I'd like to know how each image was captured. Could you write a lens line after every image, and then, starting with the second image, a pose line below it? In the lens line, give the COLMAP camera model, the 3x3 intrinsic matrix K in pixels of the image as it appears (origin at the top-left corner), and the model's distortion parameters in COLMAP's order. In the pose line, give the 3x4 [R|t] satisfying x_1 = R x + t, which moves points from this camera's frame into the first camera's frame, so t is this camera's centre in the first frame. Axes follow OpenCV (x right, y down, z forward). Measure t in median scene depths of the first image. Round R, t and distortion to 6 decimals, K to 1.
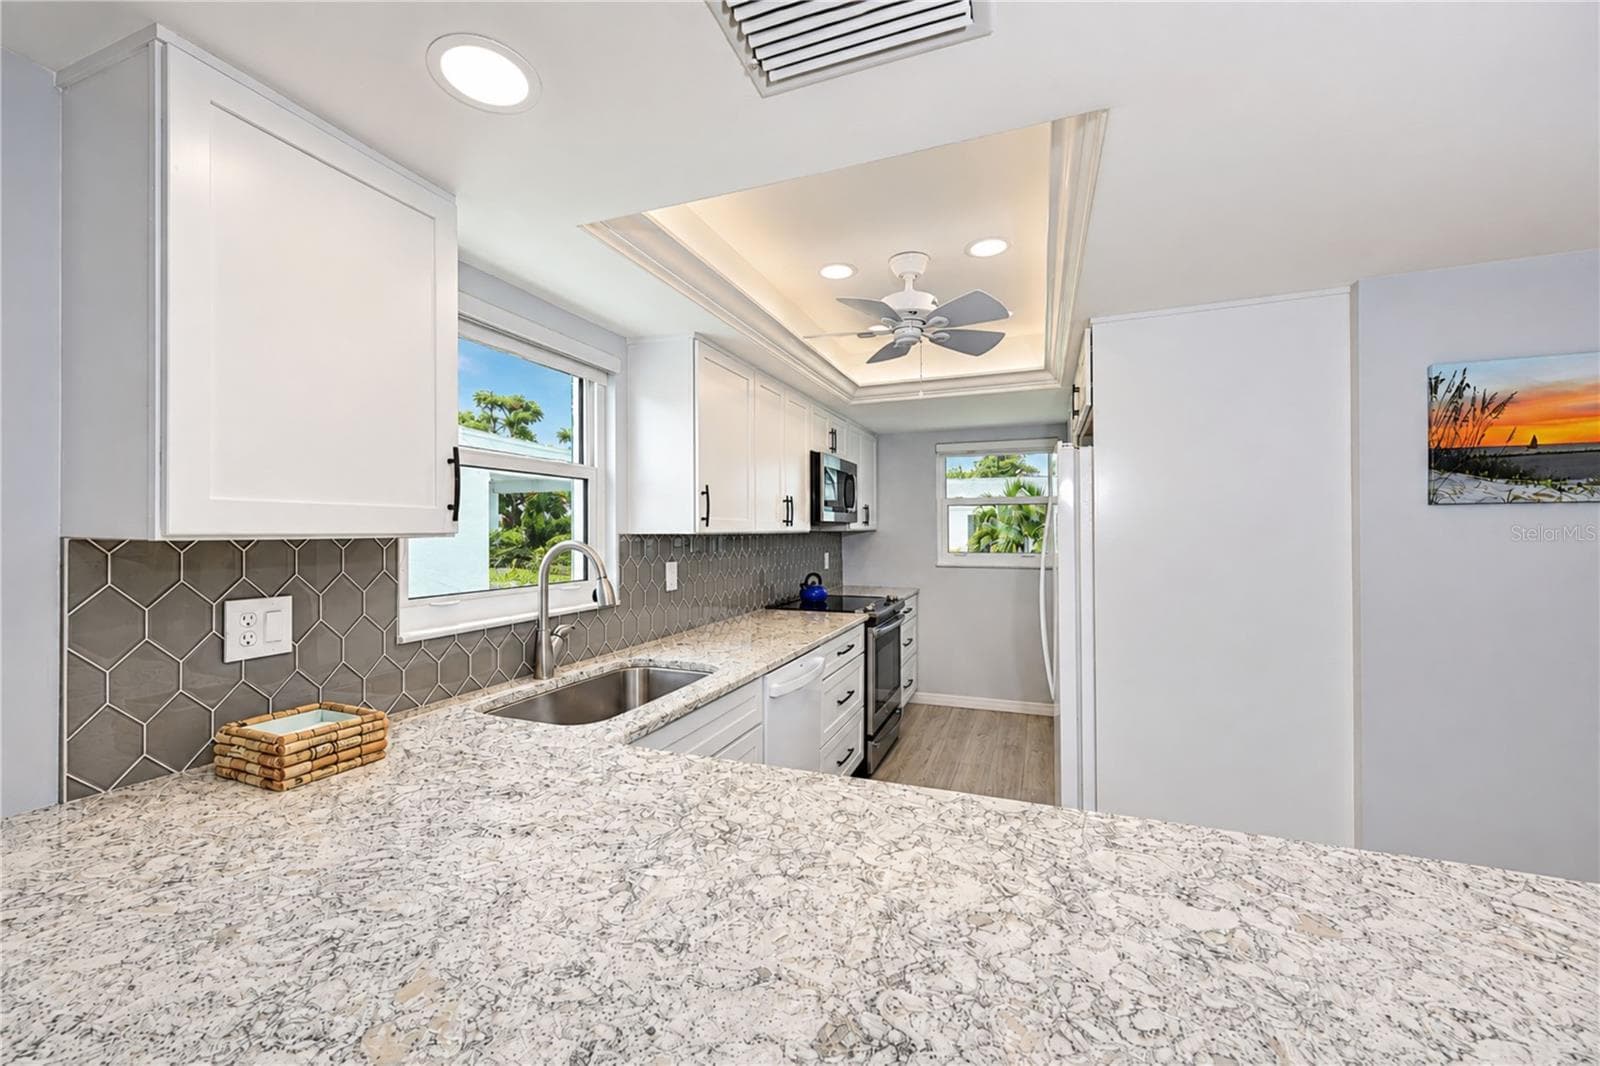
lens RADIAL K [[662.1, 0, 763.1], [0, 662.1, 524.7], [0, 0, 1]] dist [-0.003484, -0.000497]
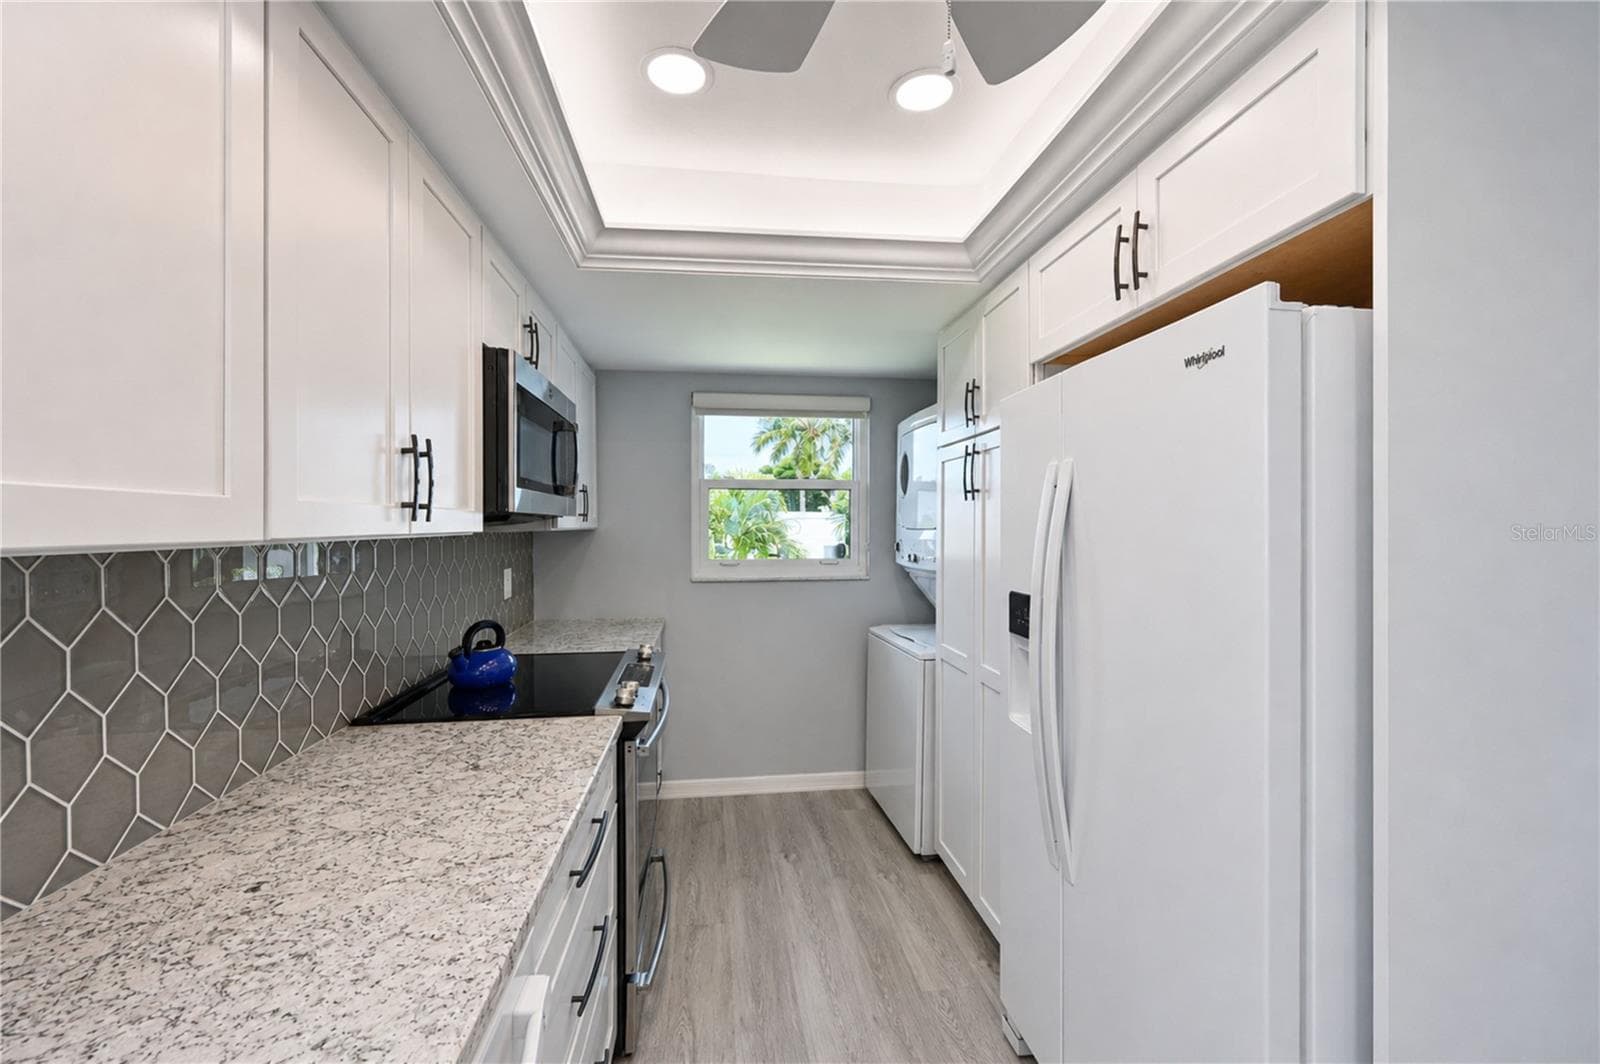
lens RADIAL K [[662.1, 0, 807.2], [0, 662.1, 517.0], [0, 0, 1]] dist [-0.003484, -0.000497]
pose [[0.851207, 0.002634, 0.524823, 0.030633], [0.000241, 0.999985, -0.005410, 0.001154], [-0.524830, 0.004732, 0.851194, 0.608251]]
